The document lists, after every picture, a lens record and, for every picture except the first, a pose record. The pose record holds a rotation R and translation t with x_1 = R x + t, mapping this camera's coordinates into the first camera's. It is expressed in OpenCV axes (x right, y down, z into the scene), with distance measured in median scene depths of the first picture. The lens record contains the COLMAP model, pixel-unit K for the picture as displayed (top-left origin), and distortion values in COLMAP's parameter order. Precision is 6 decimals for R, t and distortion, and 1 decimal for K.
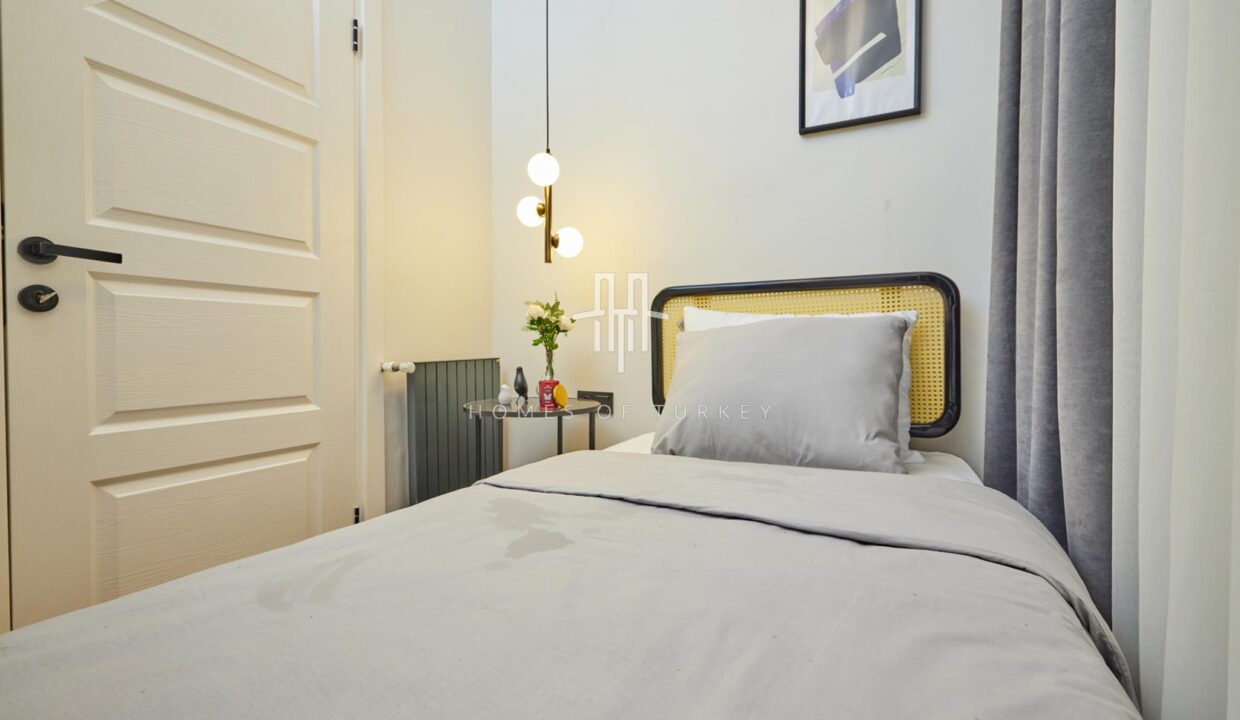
lens RADIAL K [[530.9, 0, 620.0], [0, 530.9, 360.0], [0, 0, 1]] dist [-0.010529, 0.000245]
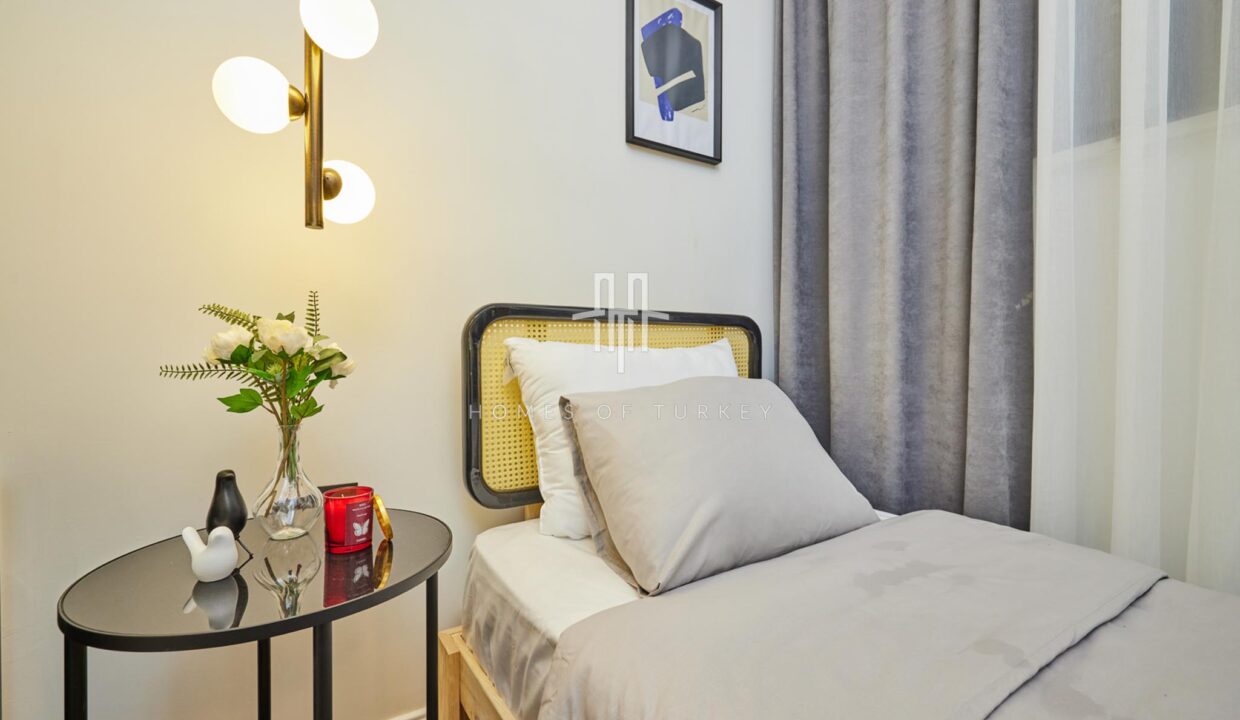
lens RADIAL K [[530.9, 0, 620.0], [0, 530.9, 360.0], [0, 0, 1]] dist [-0.010529, 0.000245]
pose [[0.499878, -0.009982, 0.866038, -0.422684], [0.017451, 0.999847, 0.001452, -0.072734], [-0.865920, 0.014388, 0.499976, 0.592052]]
